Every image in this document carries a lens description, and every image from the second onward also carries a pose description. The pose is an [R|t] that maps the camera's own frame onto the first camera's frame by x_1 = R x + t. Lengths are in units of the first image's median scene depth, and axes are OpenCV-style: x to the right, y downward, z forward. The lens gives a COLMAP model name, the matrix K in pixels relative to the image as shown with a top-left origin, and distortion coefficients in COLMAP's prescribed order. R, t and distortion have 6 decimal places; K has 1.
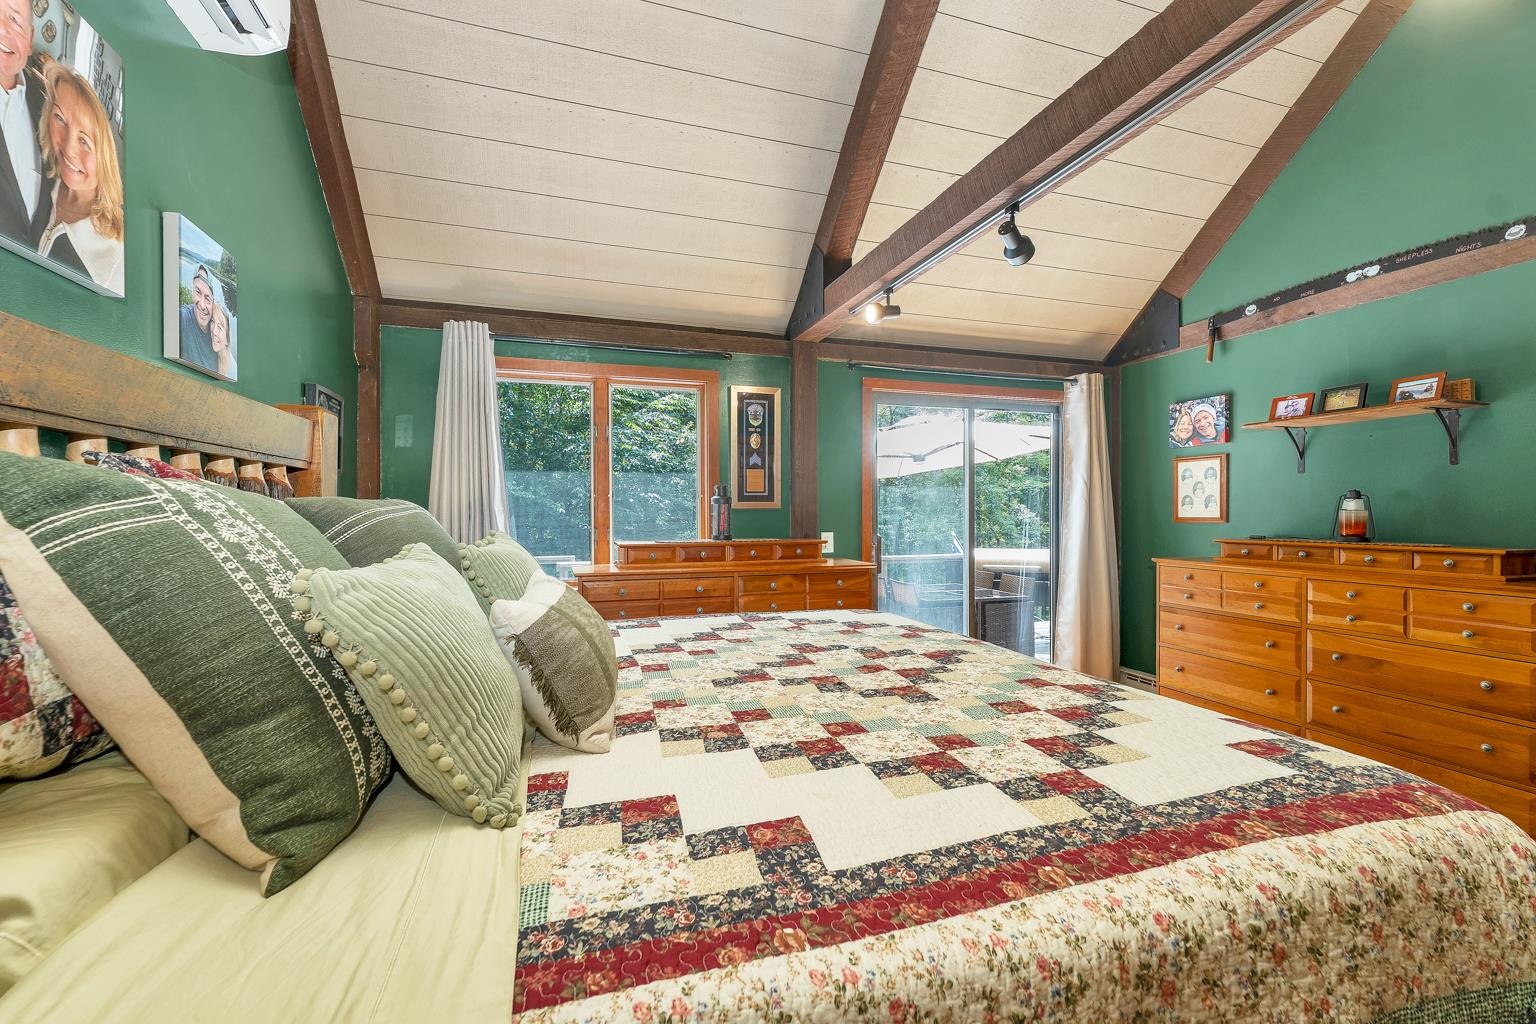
lens RADIAL K [[632.2, 0, 763.9], [0, 632.2, 511.4], [0, 0, 1]] dist [0.001242, 0.000057]
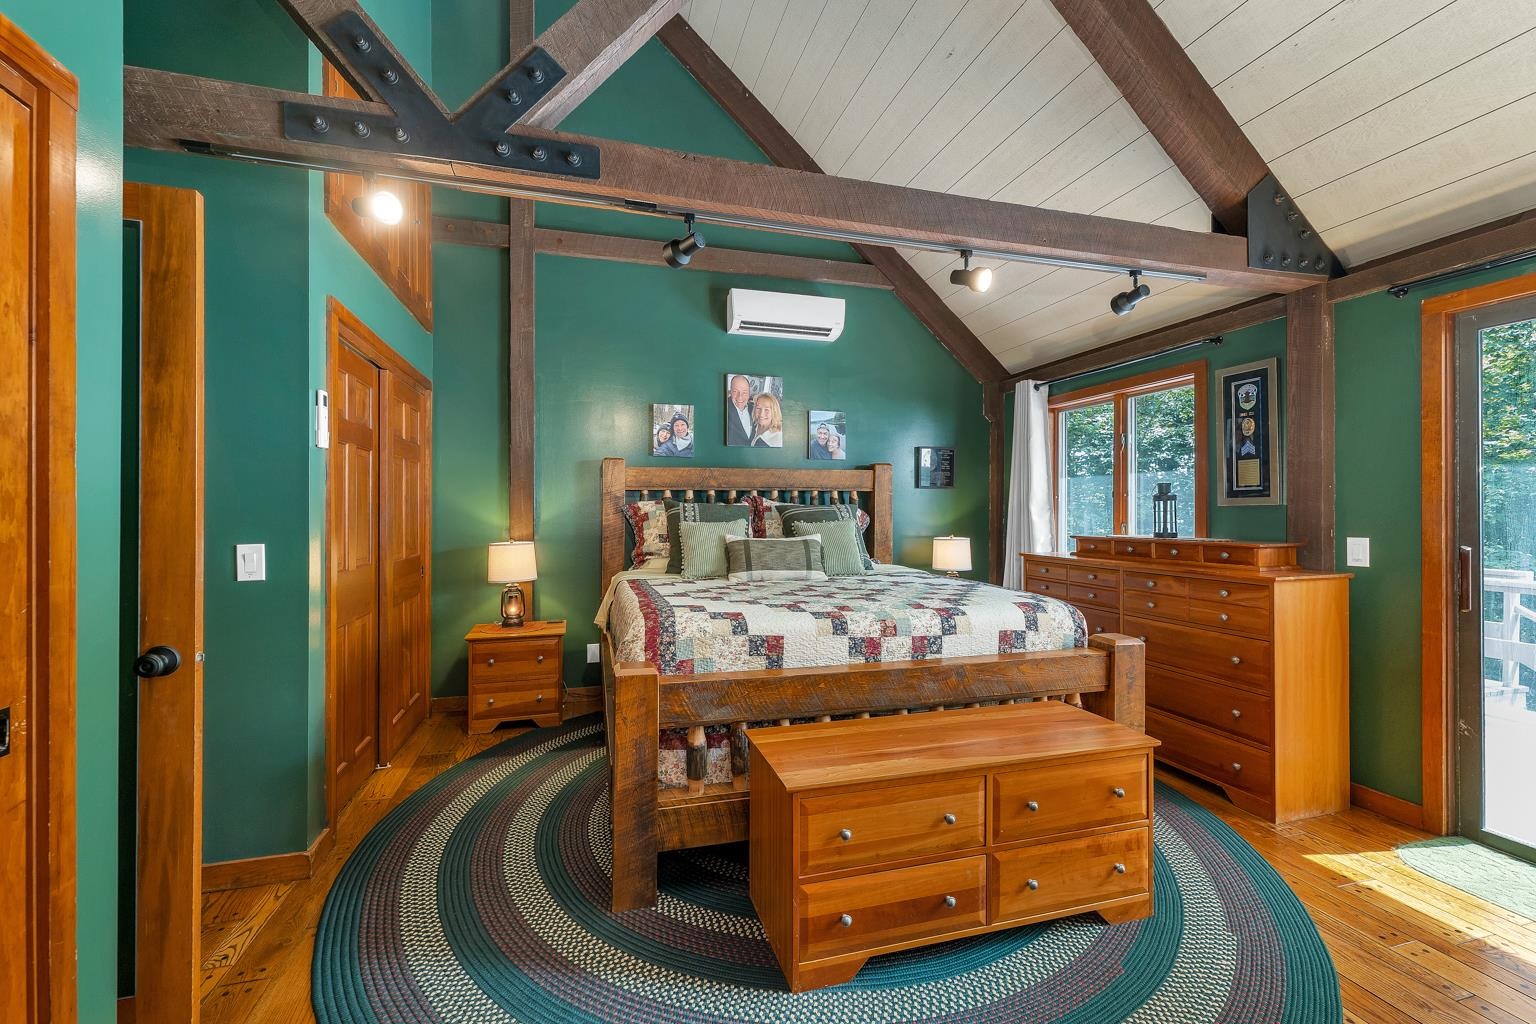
lens RADIAL K [[632.2, 0, 757.9], [0, 632.2, 511.1], [0, 0, 1]] dist [0.001242, 0.000057]
pose [[-0.047277, 0.002345, -0.998879, 0.883214], [0.001130, 0.999997, 0.002294, 0.000496], [0.998881, -0.001020, -0.047279, 0.375405]]
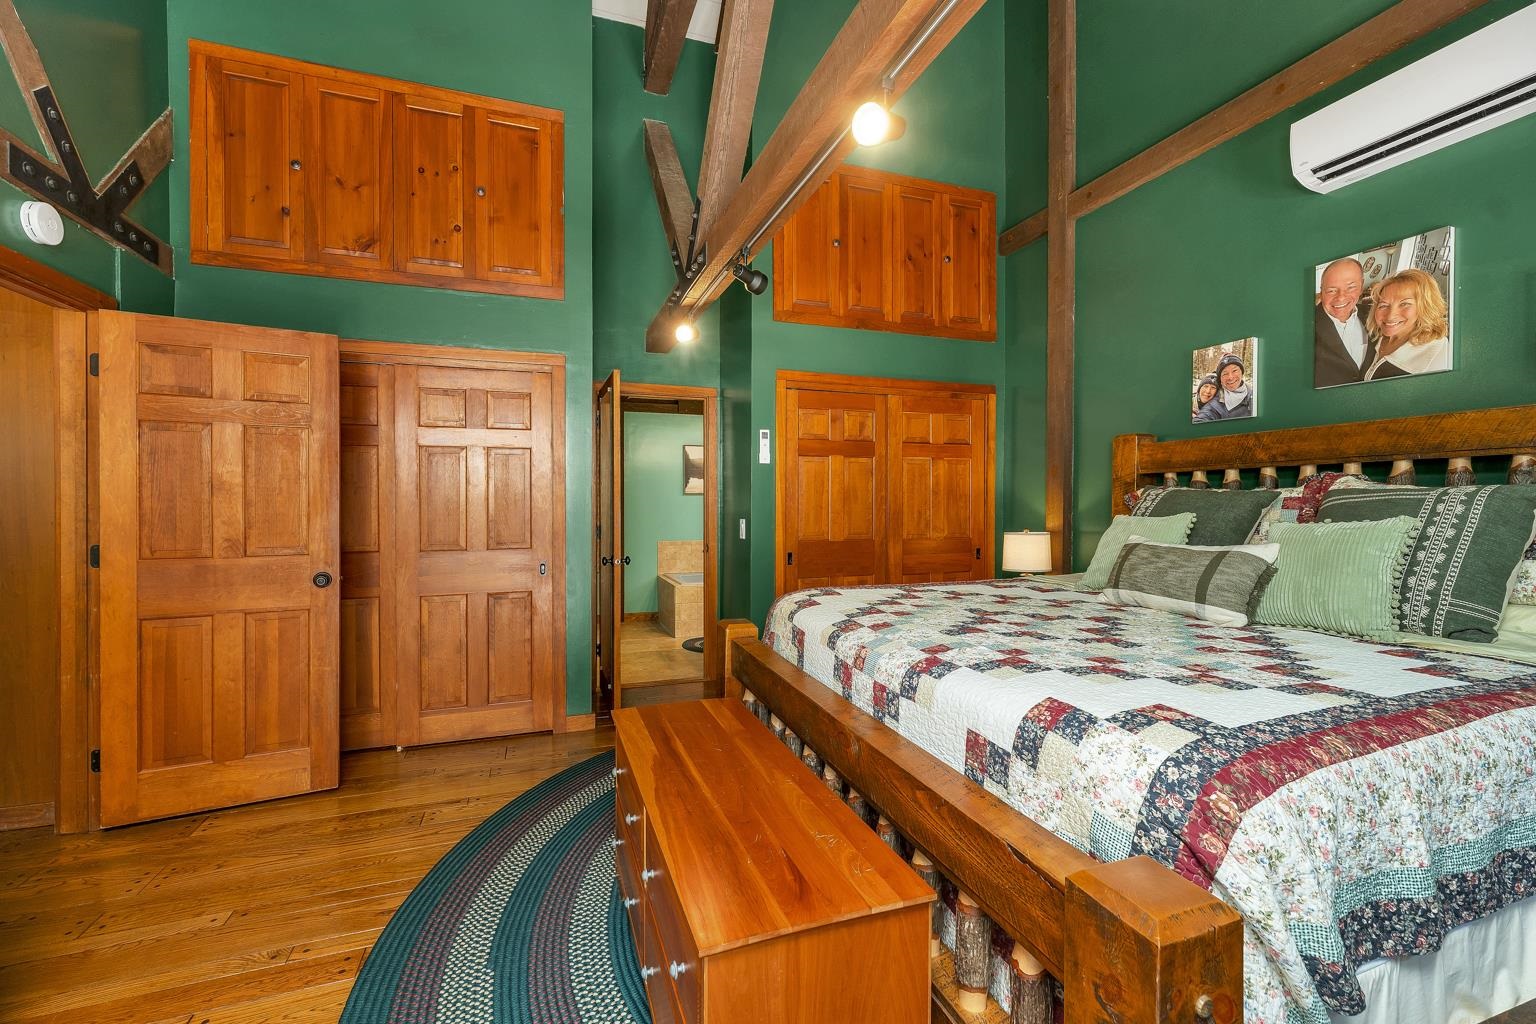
lens RADIAL K [[632.2, 0, 761.5], [0, 632.2, 503.9], [0, 0, 1]] dist [0.001242, 0.000057]
pose [[-0.999877, 0.001262, -0.015652, 0.302490], [0.001188, 0.999988, 0.004723, 0.002900], [0.015657, 0.004704, -0.999866, 0.966534]]
